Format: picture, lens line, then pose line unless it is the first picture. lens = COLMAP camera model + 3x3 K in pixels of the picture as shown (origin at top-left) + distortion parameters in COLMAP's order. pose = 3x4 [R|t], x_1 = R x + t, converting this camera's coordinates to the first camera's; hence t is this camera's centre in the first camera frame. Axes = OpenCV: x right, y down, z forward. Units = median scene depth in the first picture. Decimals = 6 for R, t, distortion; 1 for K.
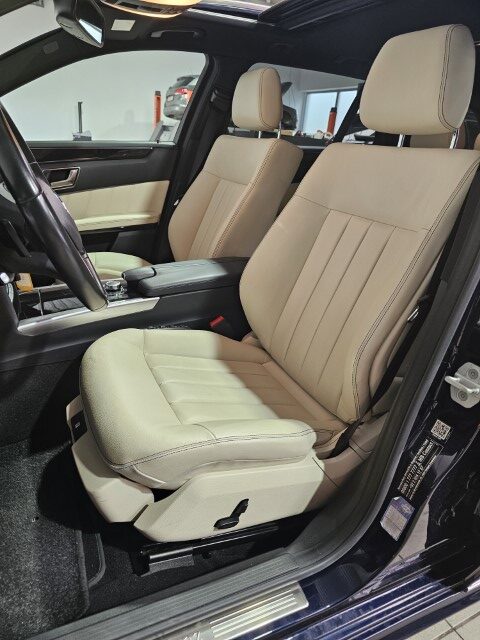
lens RADIAL K [[428.5, 0, 240.0], [0, 428.5, 320.0], [0, 0, 1]] dist [-0.009085, -0.007305]
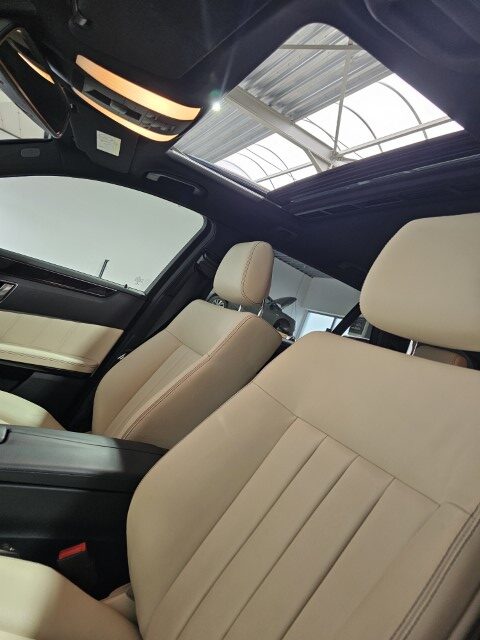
lens RADIAL K [[428.5, 0, 240.0], [0, 428.5, 320.0], [0, 0, 1]] dist [-0.009085, -0.007305]
pose [[0.964508, 0.263985, -0.005966, 0.064709], [-0.243143, 0.879092, -0.409975, -0.068920], [-0.102982, 0.396875, 0.912077, 0.251896]]
